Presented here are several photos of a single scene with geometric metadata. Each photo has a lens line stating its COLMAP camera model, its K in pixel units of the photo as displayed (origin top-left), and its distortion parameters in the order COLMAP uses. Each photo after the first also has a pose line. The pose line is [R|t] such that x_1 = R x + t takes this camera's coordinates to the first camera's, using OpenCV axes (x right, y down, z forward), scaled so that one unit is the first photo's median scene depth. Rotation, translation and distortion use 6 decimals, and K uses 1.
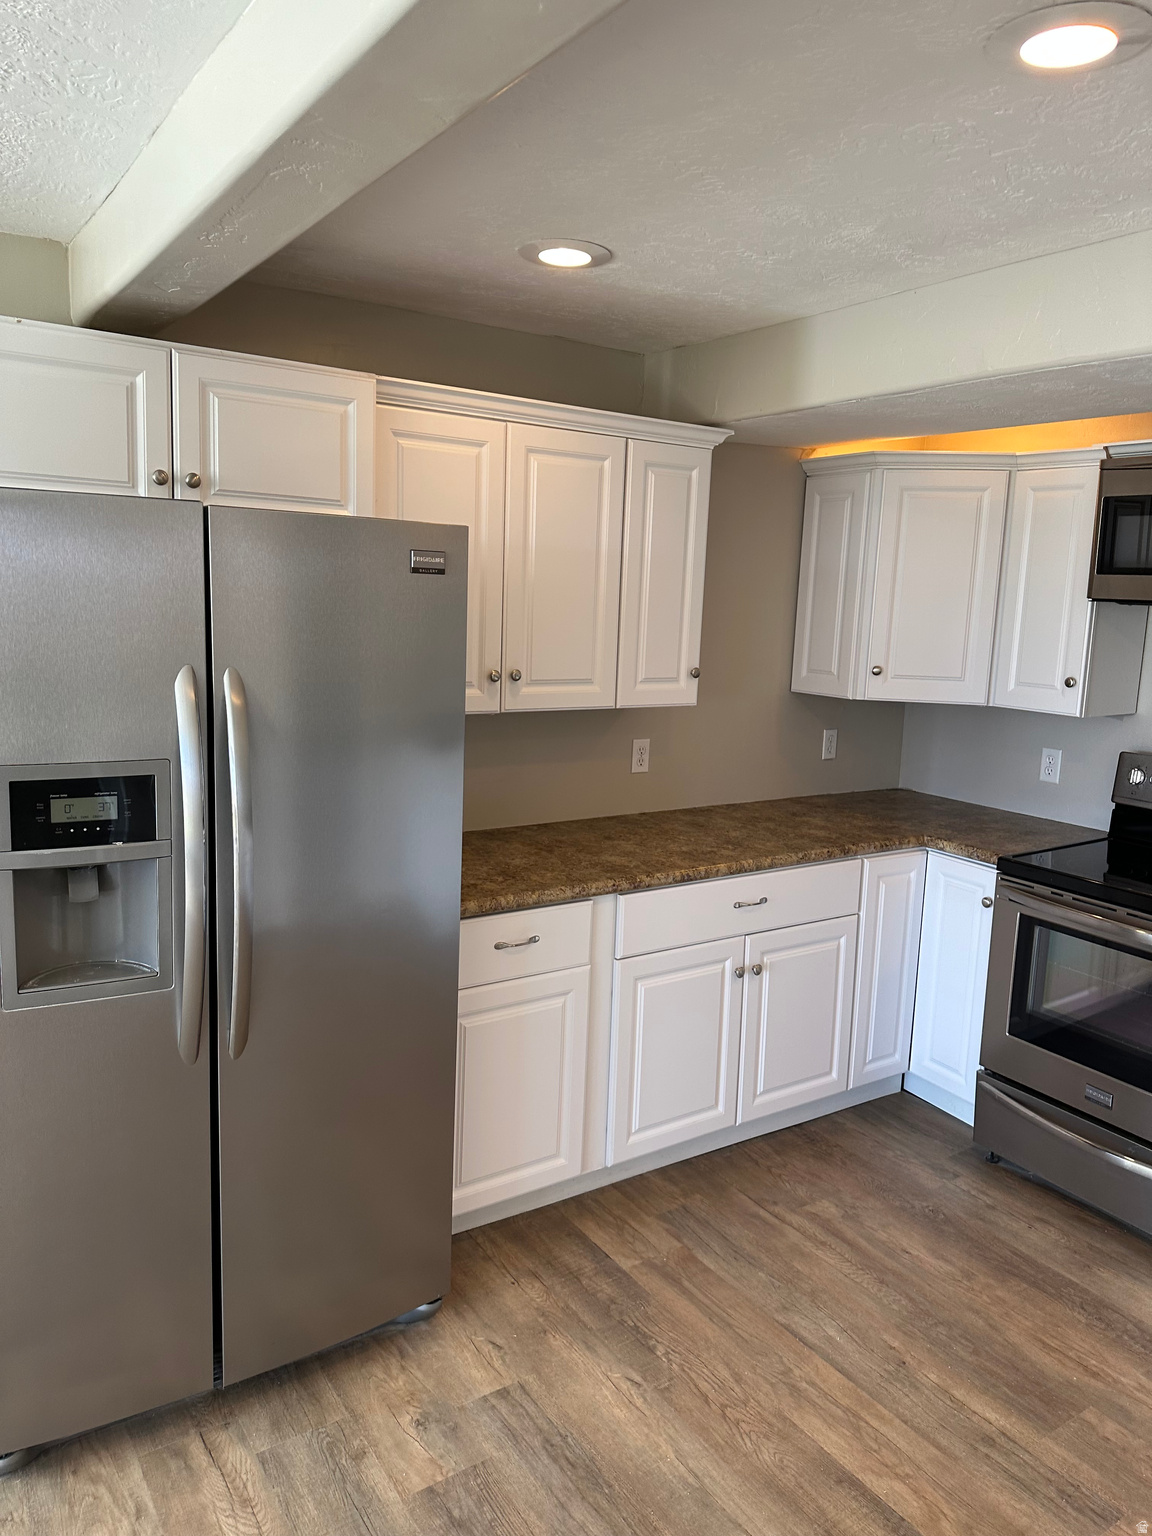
lens RADIAL K [[1079.2, 0, 573.4], [0, 1079.2, 758.9], [0, 0, 1]] dist [0.057791, -0.069263]
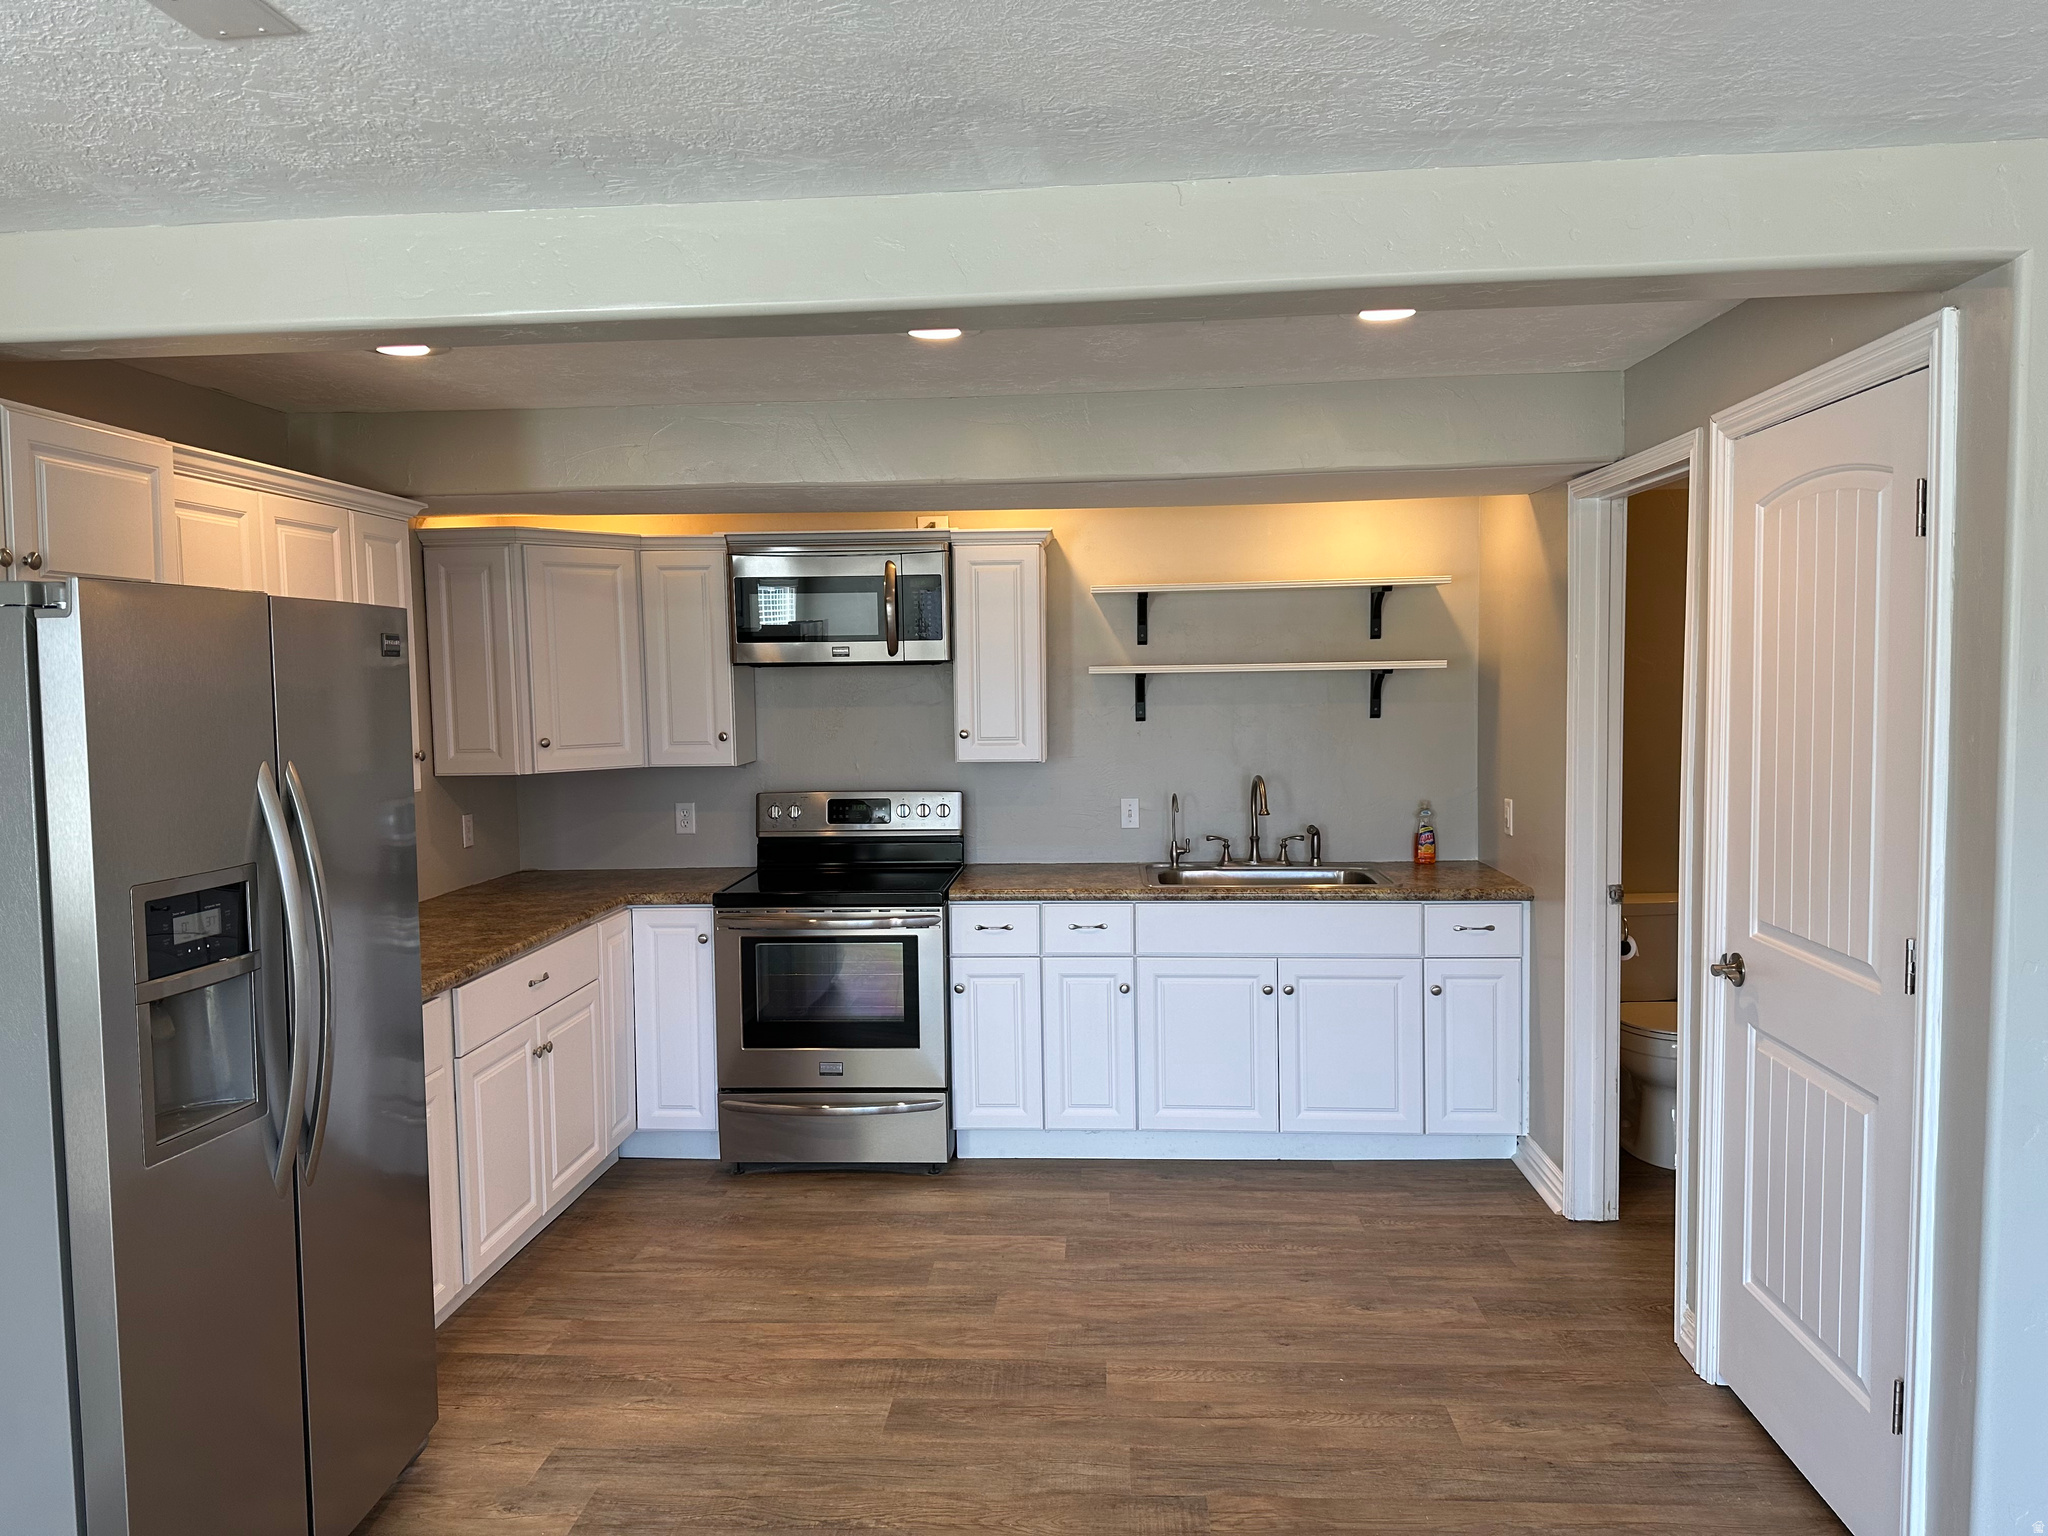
lens RADIAL K [[1439.0, 0, 1016.9], [0, 1439.0, 771.9], [0, 0, 1]] dist [0.057791, -0.069263]
pose [[0.612248, -0.098370, 0.784523, -0.581984], [0.160139, 0.987094, -0.001204, 0.018045], [-0.774279, 0.126370, 0.620099, -0.180183]]
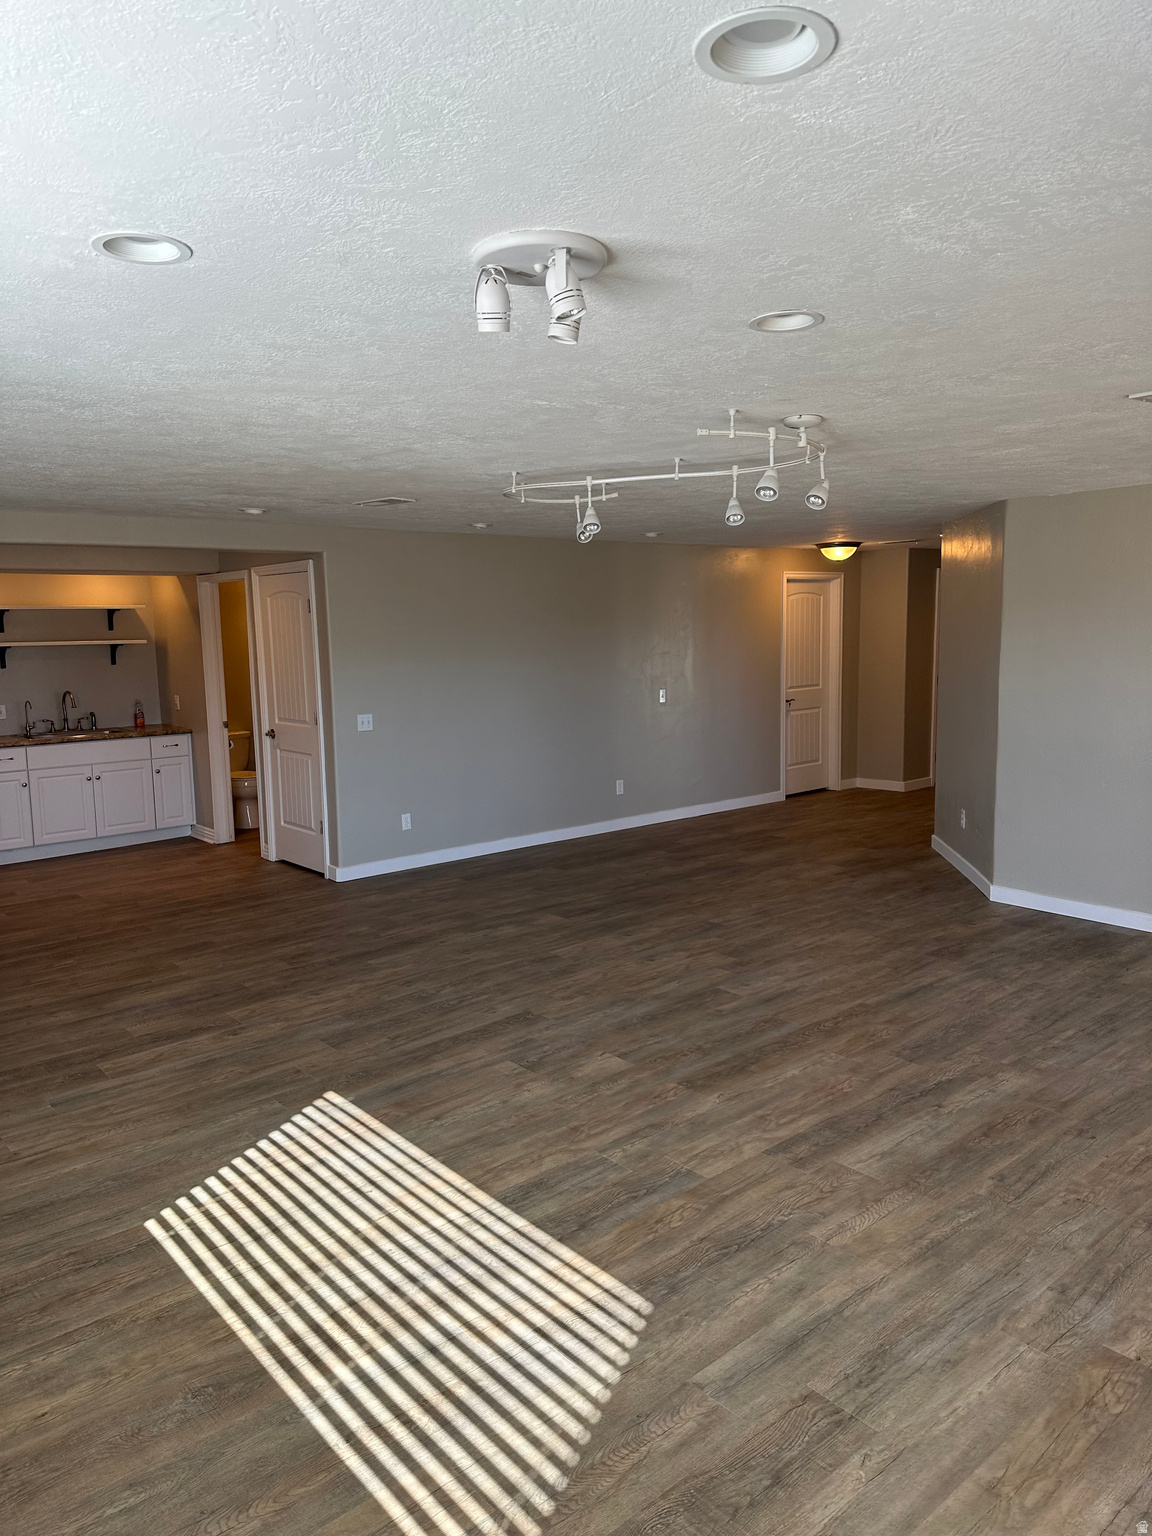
lens RADIAL K [[1079.2, 0, 586.1], [0, 1079.2, 766.0], [0, 0, 1]] dist [0.057791, -0.069263]
pose [[-0.132216, -0.158379, 0.978486, -2.115364], [0.173924, 0.968131, 0.180204, -0.024617], [-0.975843, 0.194008, -0.100457, -0.374734]]
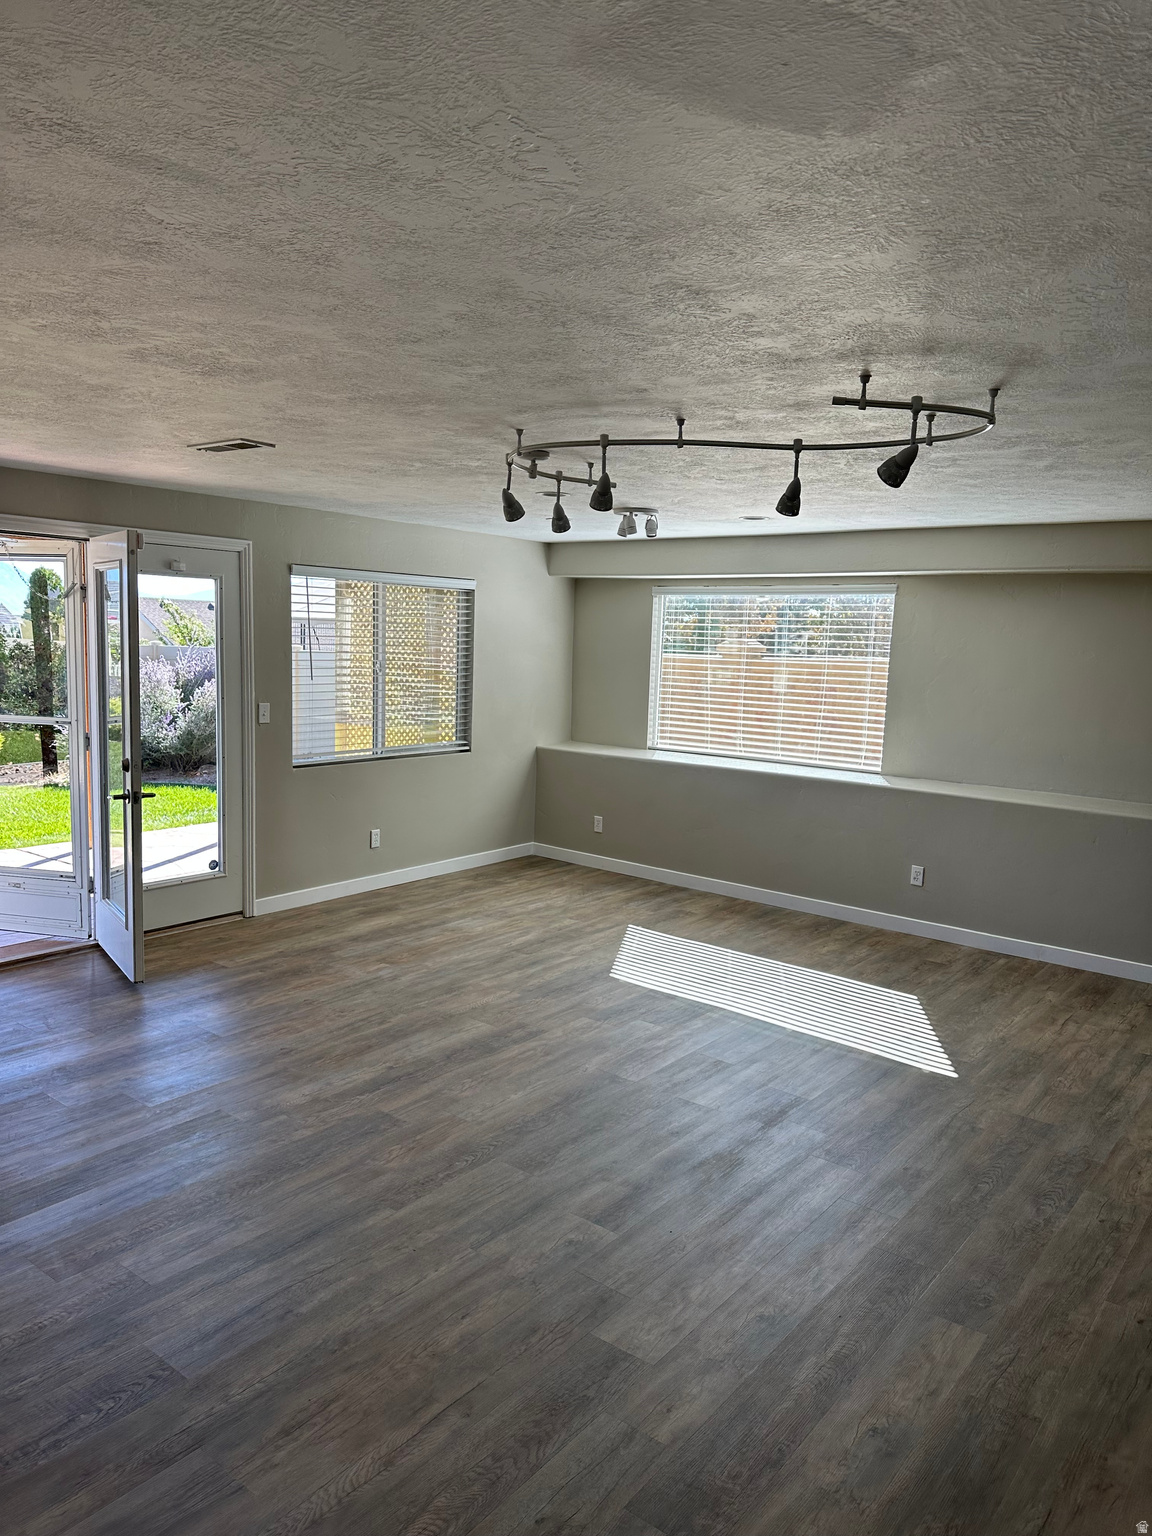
lens RADIAL K [[1079.2, 0, 585.0], [0, 1079.2, 735.1], [0, 0, 1]] dist [0.057791, -0.069263]
pose [[0.319099, 0.067606, -0.945307, 0.368122], [-0.175554, 0.984407, 0.011142, 0.175092], [0.931320, 0.162397, 0.325992, -1.114271]]
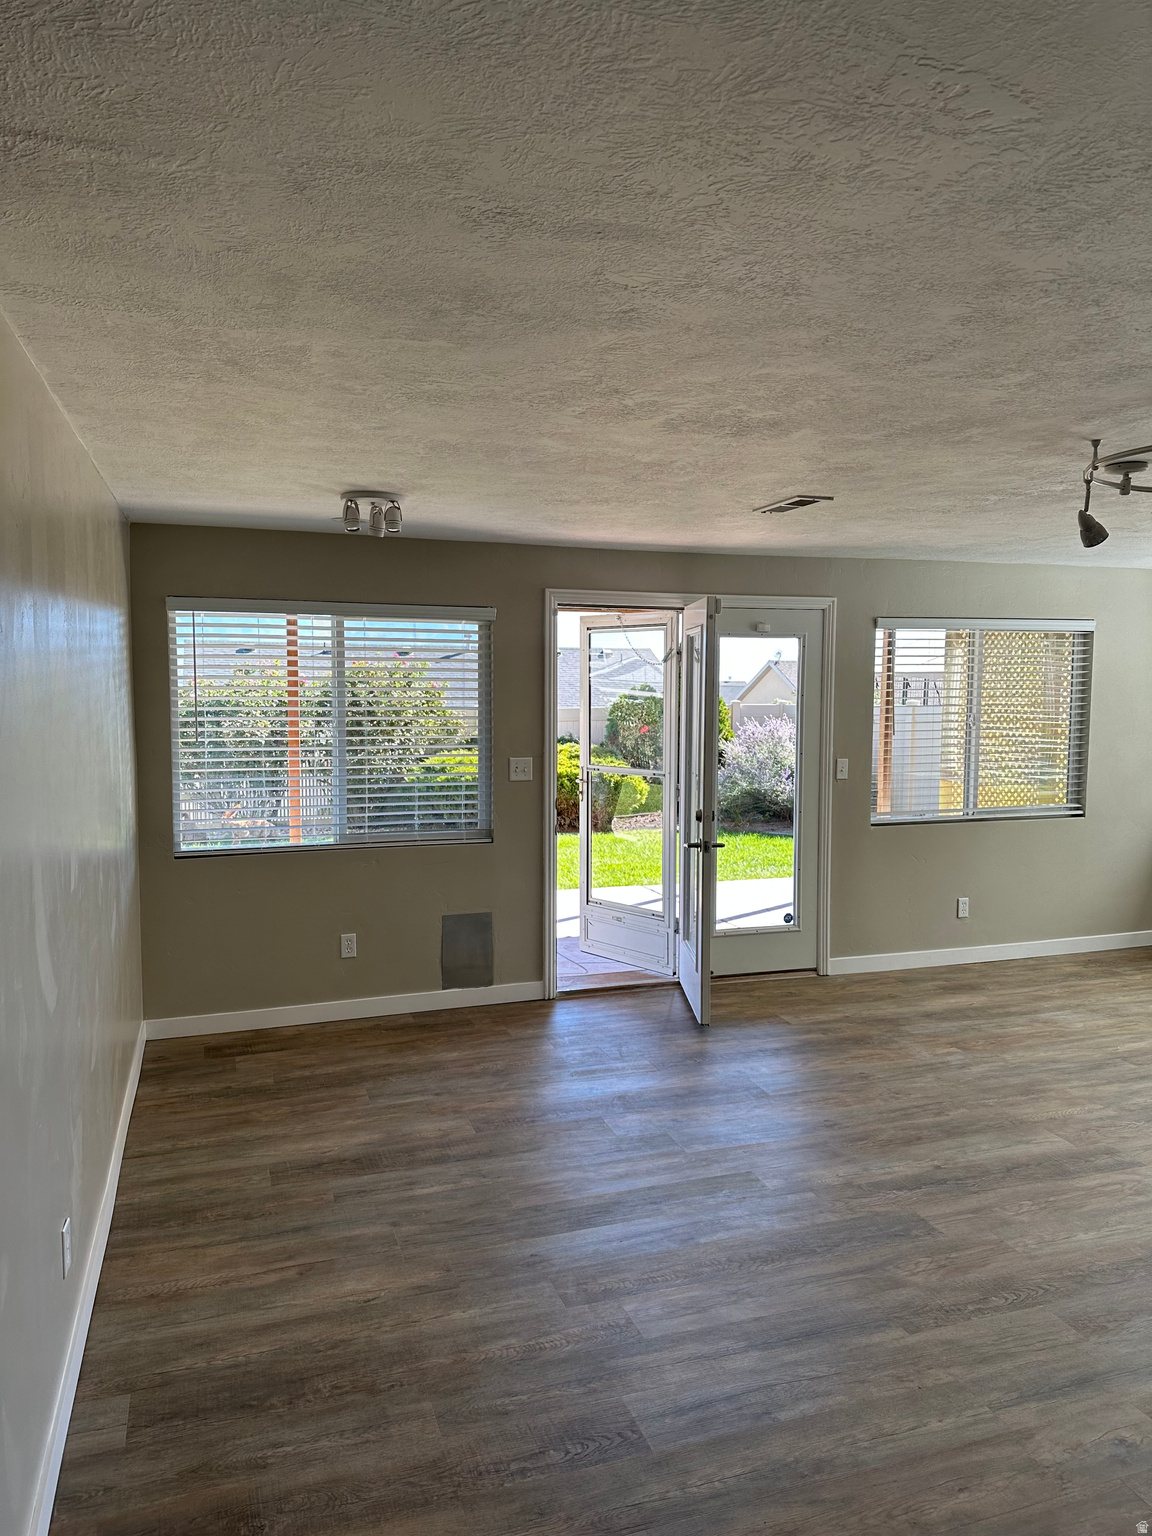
lens RADIAL K [[1079.2, 0, 574.8], [0, 1079.2, 746.5], [0, 0, 1]] dist [0.057791, -0.069263]
pose [[-0.255516, 0.029548, -0.966353, 0.306449], [-0.169637, 0.982656, 0.074901, 0.155117], [0.951806, 0.183068, -0.246072, -1.000879]]
